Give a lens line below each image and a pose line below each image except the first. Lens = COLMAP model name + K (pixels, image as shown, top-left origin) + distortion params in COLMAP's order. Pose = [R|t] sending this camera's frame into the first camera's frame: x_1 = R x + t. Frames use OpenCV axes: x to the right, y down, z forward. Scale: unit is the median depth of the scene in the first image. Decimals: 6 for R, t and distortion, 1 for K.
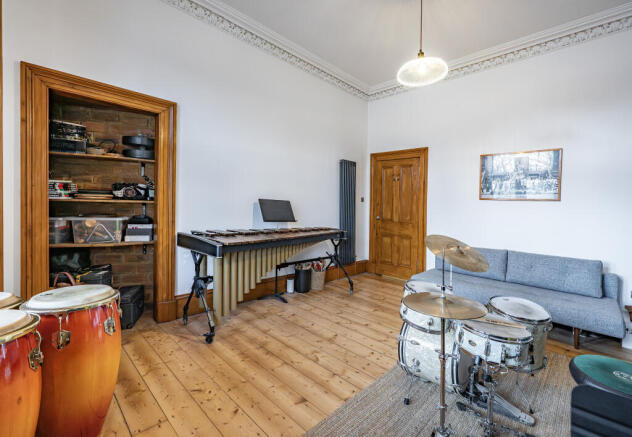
lens RADIAL K [[278.2, 0, 316.0], [0, 278.2, 218.5], [0, 0, 1]] dist [-0.000257, -0.000004]
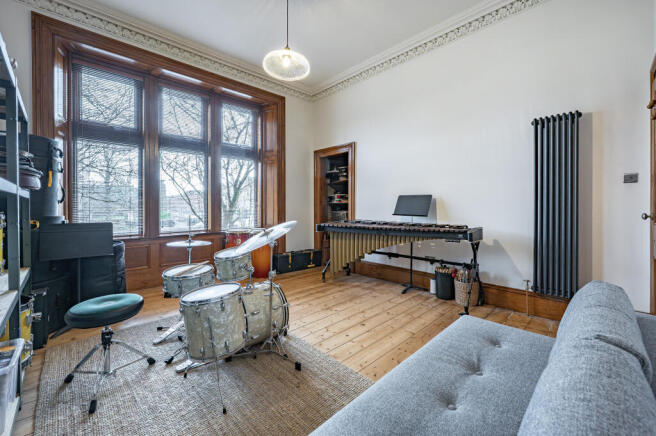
lens RADIAL K [[272.4, 0, 331.6], [0, 272.4, 203.3], [0, 0, 1]] dist [0.000895, 0.000056]
pose [[-0.016694, -0.020803, -0.999644, 1.055335], [-0.021195, 0.999566, -0.020448, -0.009557], [0.999636, 0.020846, -0.017128, 0.844397]]
